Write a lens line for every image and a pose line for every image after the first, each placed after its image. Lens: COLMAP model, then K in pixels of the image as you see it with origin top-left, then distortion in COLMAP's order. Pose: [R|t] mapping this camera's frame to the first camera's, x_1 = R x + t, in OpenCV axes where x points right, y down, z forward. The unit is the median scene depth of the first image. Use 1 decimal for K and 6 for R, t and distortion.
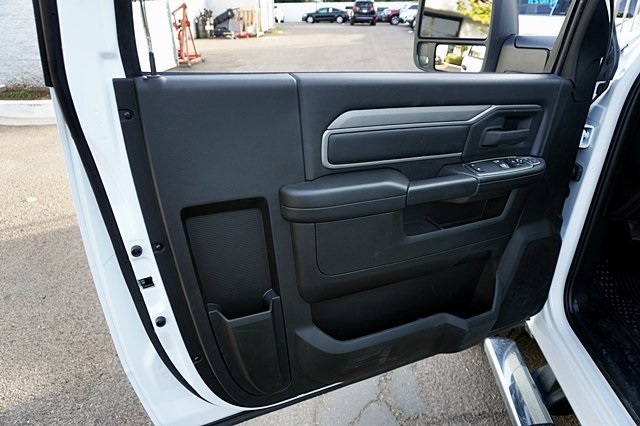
lens RADIAL K [[426.1, 0, 320.0], [0, 426.1, 213.0], [0, 0, 1]] dist [-0.013483, 0.002081]
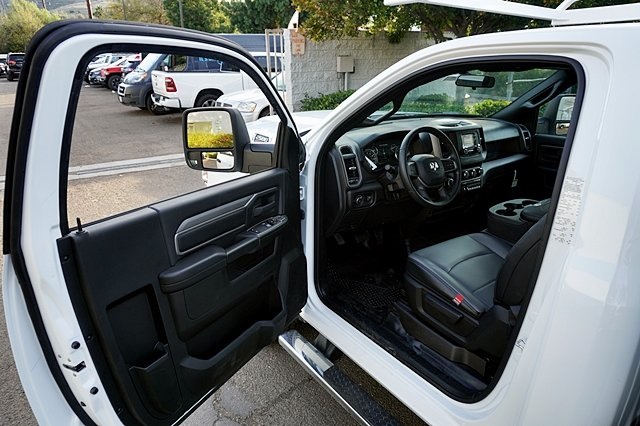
lens RADIAL K [[426.1, 0, 320.0], [0, 426.1, 213.0], [0, 0, 1]] dist [-0.013483, 0.002081]
pose [[0.802448, -0.213802, 0.557105, -0.362232], [0.268724, 0.963059, -0.017472, -0.074528], [-0.532789, 0.163728, 0.830258, -0.574405]]
